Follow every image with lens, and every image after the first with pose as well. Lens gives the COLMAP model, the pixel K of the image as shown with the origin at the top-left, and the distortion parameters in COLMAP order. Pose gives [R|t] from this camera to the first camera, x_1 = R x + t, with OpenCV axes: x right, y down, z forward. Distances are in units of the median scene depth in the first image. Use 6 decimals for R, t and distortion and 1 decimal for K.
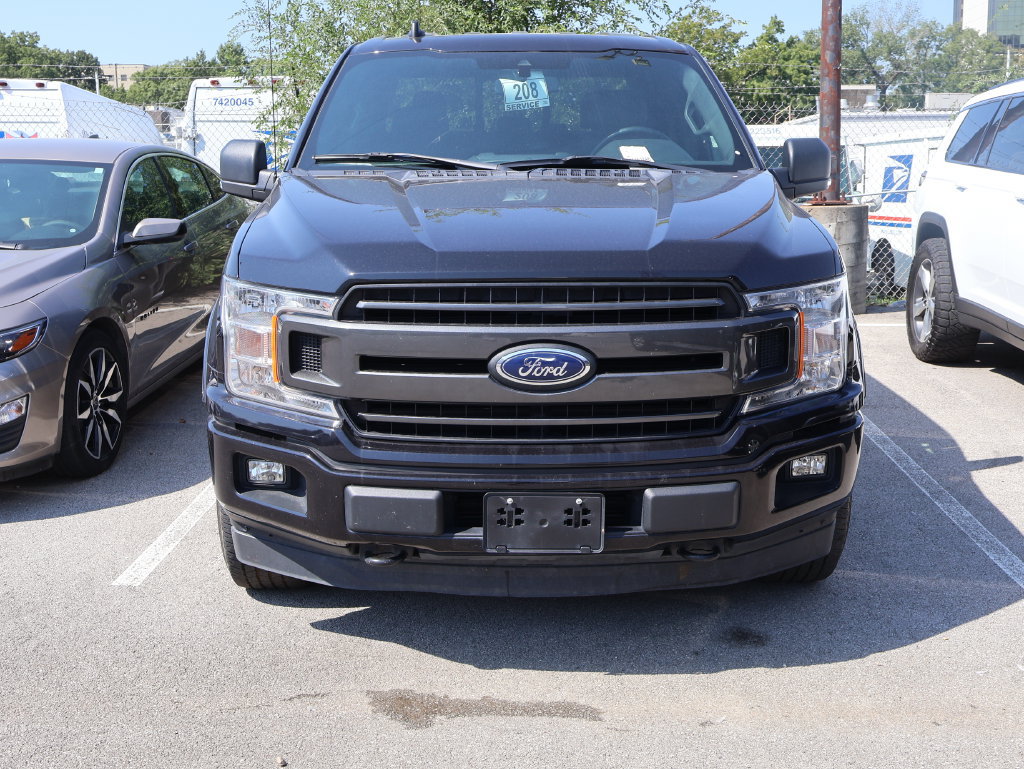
lens RADIAL K [[1316.8, 0, 497.3], [0, 1316.8, 383.5], [0, 0, 1]] dist [-0.002779, -0.004002]
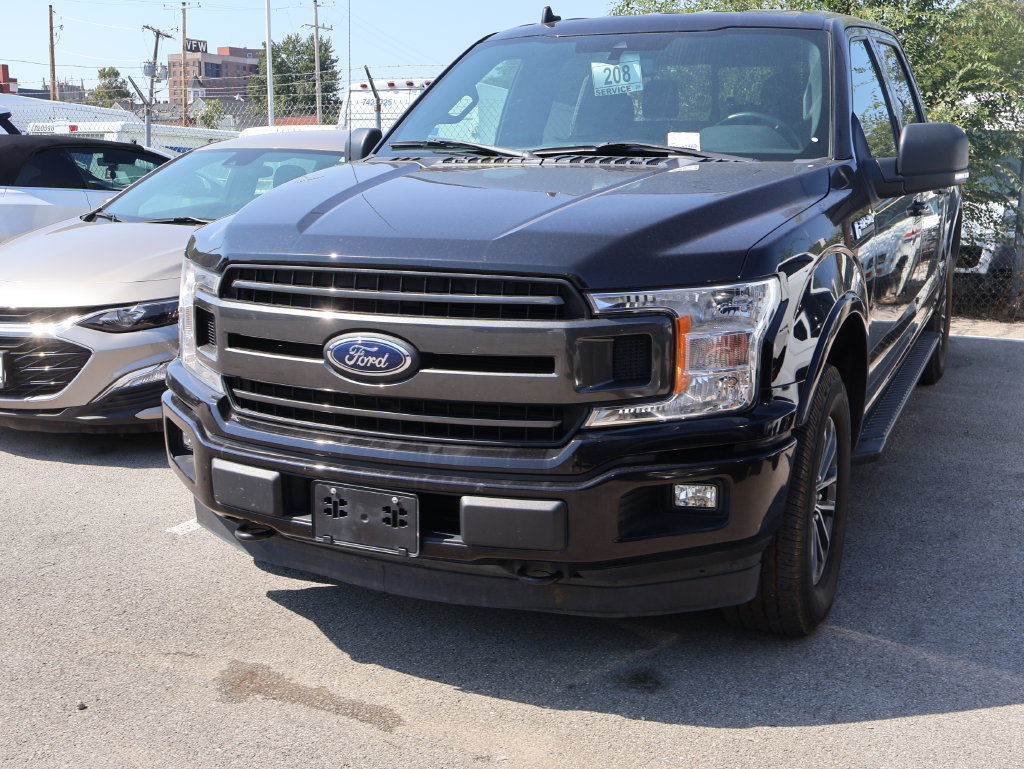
lens RADIAL K [[1288.0, 0, 512.0], [0, 1288.0, 384.5], [0, 0, 1]] dist [-0.001175, -0.026406]
pose [[0.892209, 0.082801, -0.443967, 0.509502], [-0.080784, 0.996455, 0.023496, -0.021304], [0.444338, 0.014902, 0.895735, 0.187623]]
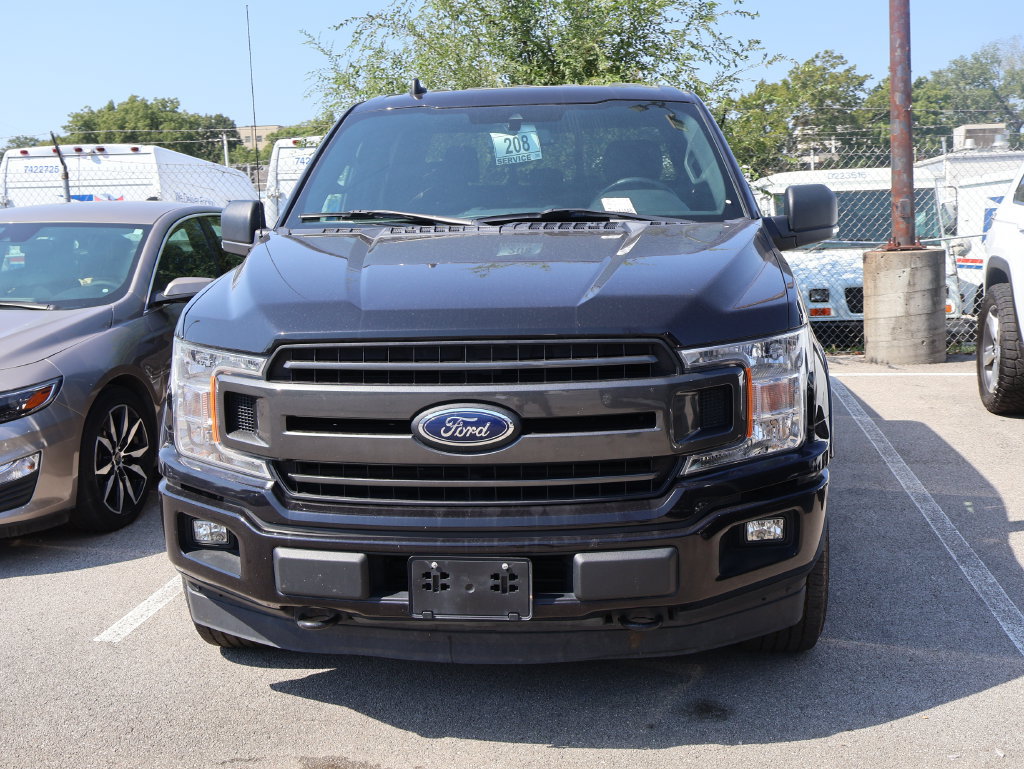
lens RADIAL K [[1307.2, 0, 493.5], [0, 1307.2, 379.8], [0, 0, 1]] dist [-0.002706, -0.011743]
pose [[0.992110, -0.006280, -0.125215, 0.163358], [0.001402, 0.999238, -0.039003, -0.009269], [0.125365, 0.038519, 0.991363, 0.039478]]
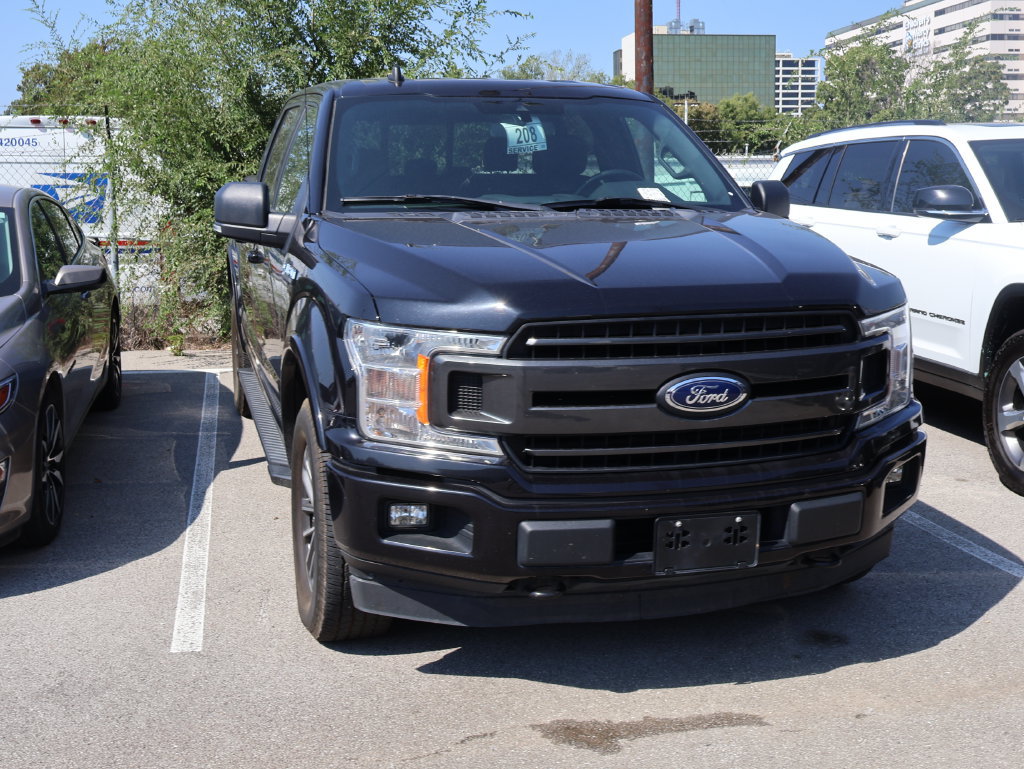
lens RADIAL K [[1325.5, 0, 490.6], [0, 1325.5, 384.8], [0, 0, 1]] dist [-0.004476, 0.025946]
pose [[0.957787, -0.042893, 0.284262, -0.399966], [0.052079, 0.998334, -0.024831, -0.002748], [-0.282723, 0.038587, 0.958425, 0.027009]]
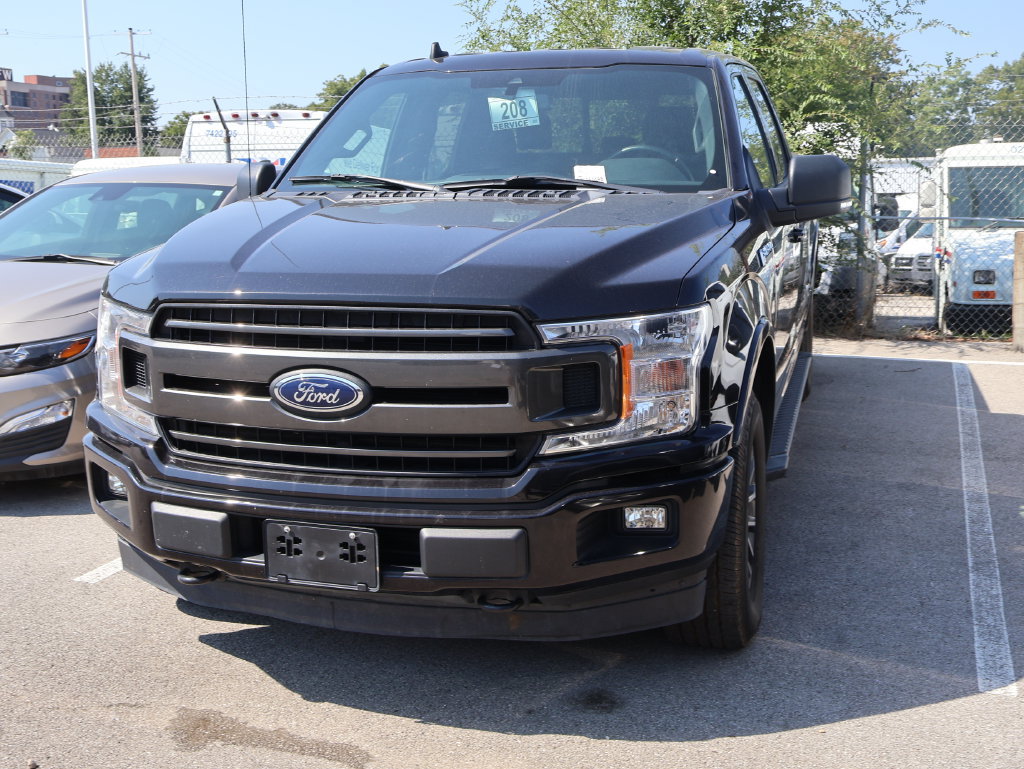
lens RADIAL K [[1297.4, 0, 501.2], [0, 1297.4, 381.2], [0, 0, 1]] dist [-0.007320, 0.037961]
pose [[0.948172, 0.043645, -0.314745, 0.425868], [-0.049207, 0.998741, -0.009744, -0.017299], [0.313924, 0.024727, 0.949126, 0.130378]]
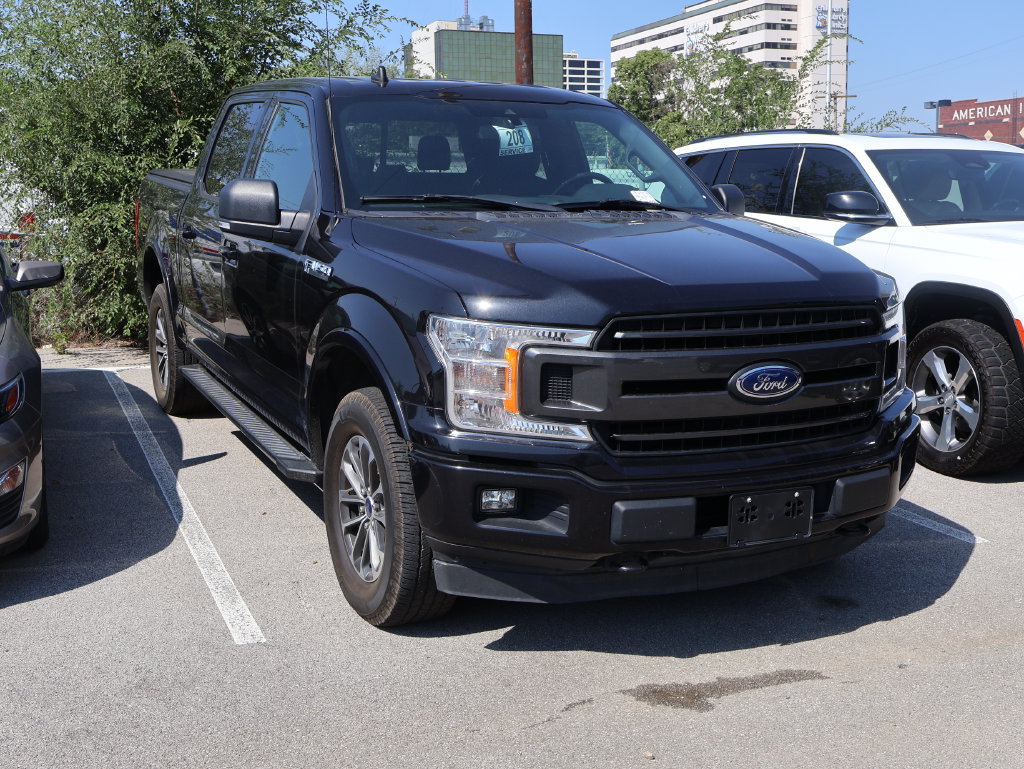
lens RADIAL K [[1348.0, 0, 512.0], [0, 1348.0, 384.5], [0, 0, 1]] dist [0.006269, -0.002599]
pose [[0.883097, -0.055402, 0.465908, -0.667067], [0.068575, 0.997581, -0.011354, -0.011537], [-0.464152, 0.041976, 0.884760, 0.046618]]
